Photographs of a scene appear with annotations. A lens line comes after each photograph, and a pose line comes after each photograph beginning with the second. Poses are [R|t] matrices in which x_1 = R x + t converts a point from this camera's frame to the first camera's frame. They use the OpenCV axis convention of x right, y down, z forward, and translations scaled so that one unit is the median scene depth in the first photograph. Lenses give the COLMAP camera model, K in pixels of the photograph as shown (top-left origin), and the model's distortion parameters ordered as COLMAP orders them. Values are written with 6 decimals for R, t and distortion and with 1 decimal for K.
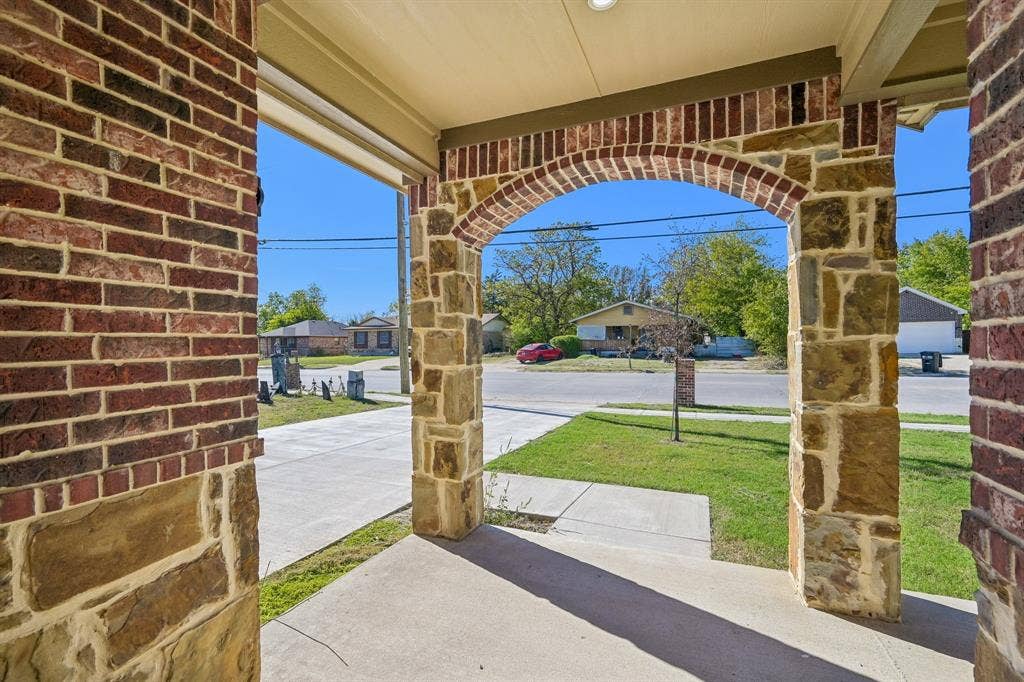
lens RADIAL K [[458.8, 0, 516.9], [0, 458.8, 342.7], [0, 0, 1]] dist [0.001447, 0.000160]
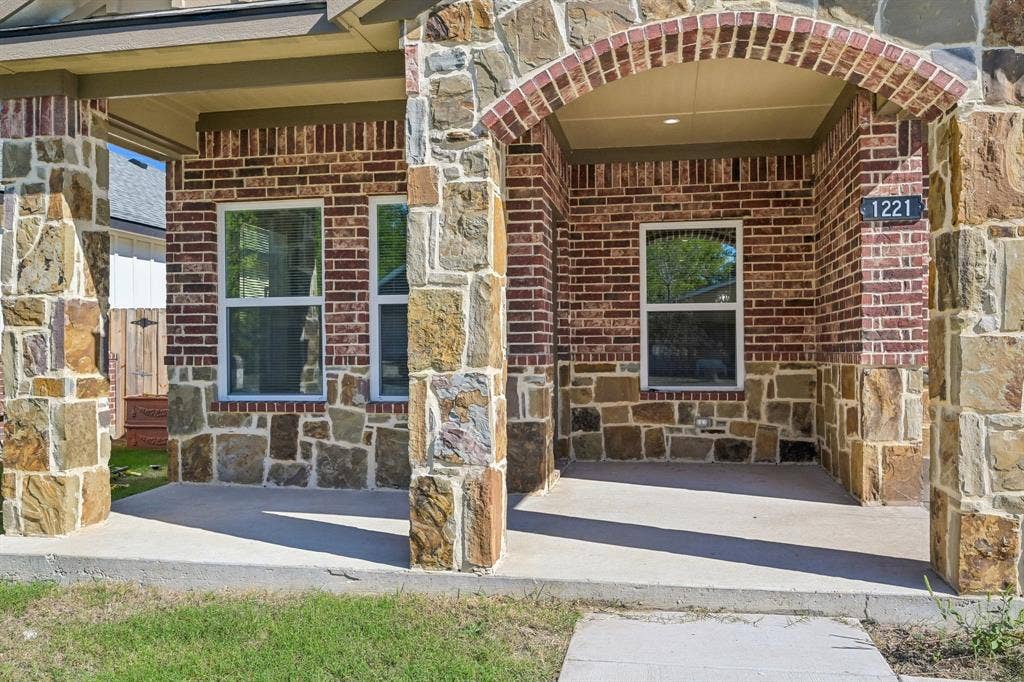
lens RADIAL K [[848.3, 0, 508.0], [0, 848.3, 347.2], [0, 0, 1]] dist [-0.009748, 0.014331]
pose [[-0.980473, 0.011391, -0.196324, 0.631536], [0.011771, 0.999930, -0.000770, 0.083336], [0.196301, -0.003066, -0.980539, 1.817021]]
